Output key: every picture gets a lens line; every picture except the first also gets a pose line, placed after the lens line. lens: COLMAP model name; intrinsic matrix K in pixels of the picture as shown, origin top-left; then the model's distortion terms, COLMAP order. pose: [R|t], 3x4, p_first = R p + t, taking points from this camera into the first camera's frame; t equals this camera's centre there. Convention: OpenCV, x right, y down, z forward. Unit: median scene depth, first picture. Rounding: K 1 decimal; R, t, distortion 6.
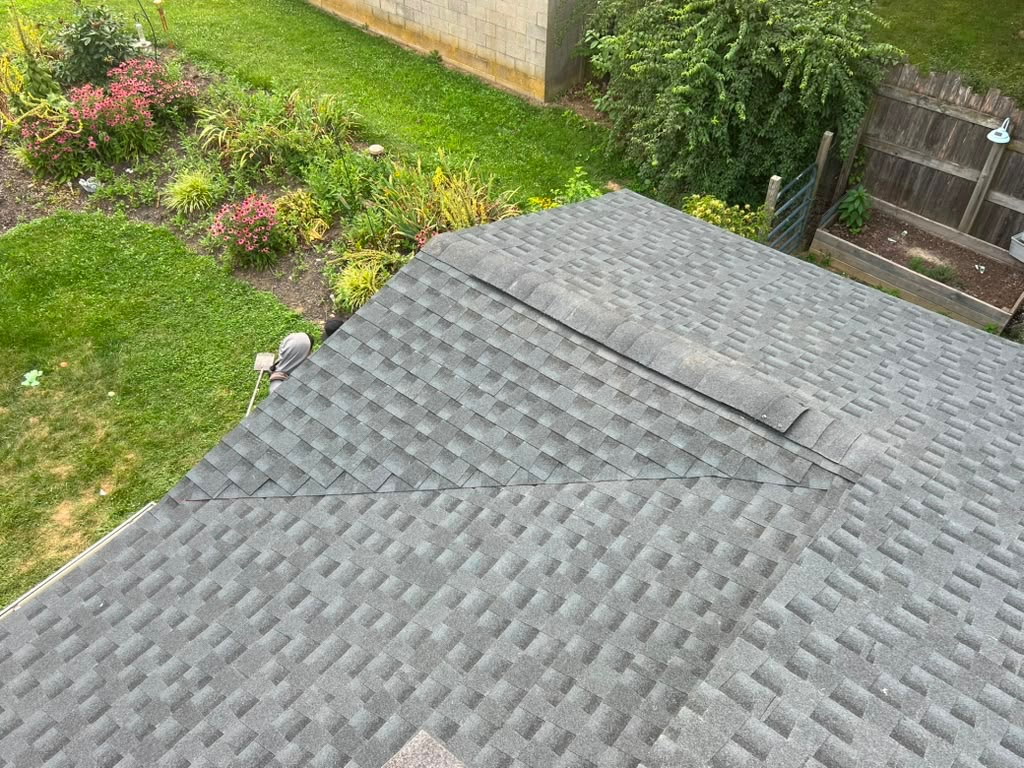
lens RADIAL K [[856.1, 0, 512.0], [0, 856.1, 384.0], [0, 0, 1]] dist [0.016594, -0.000721]
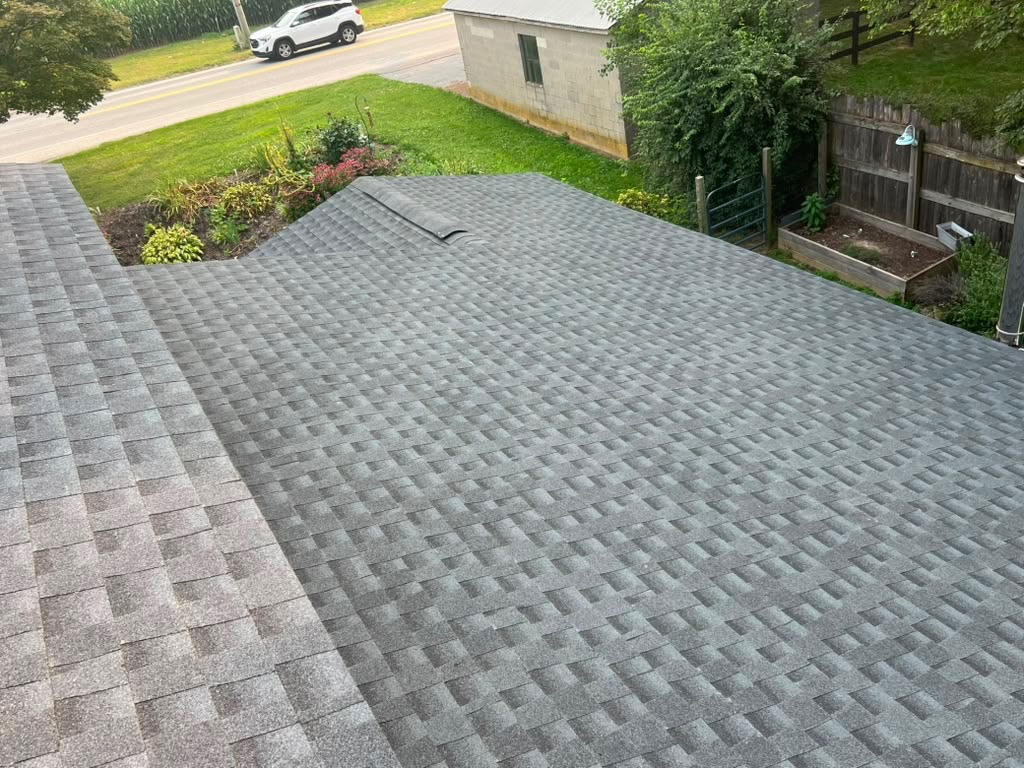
lens RADIAL K [[856.1, 0, 512.0], [0, 856.1, 384.0], [0, 0, 1]] dist [0.016594, -0.000721]
pose [[0.922611, 0.039193, -0.383736, 0.481755], [-0.098777, 0.985659, -0.136817, 0.247821], [0.372870, 0.164133, 0.913251, -0.237662]]
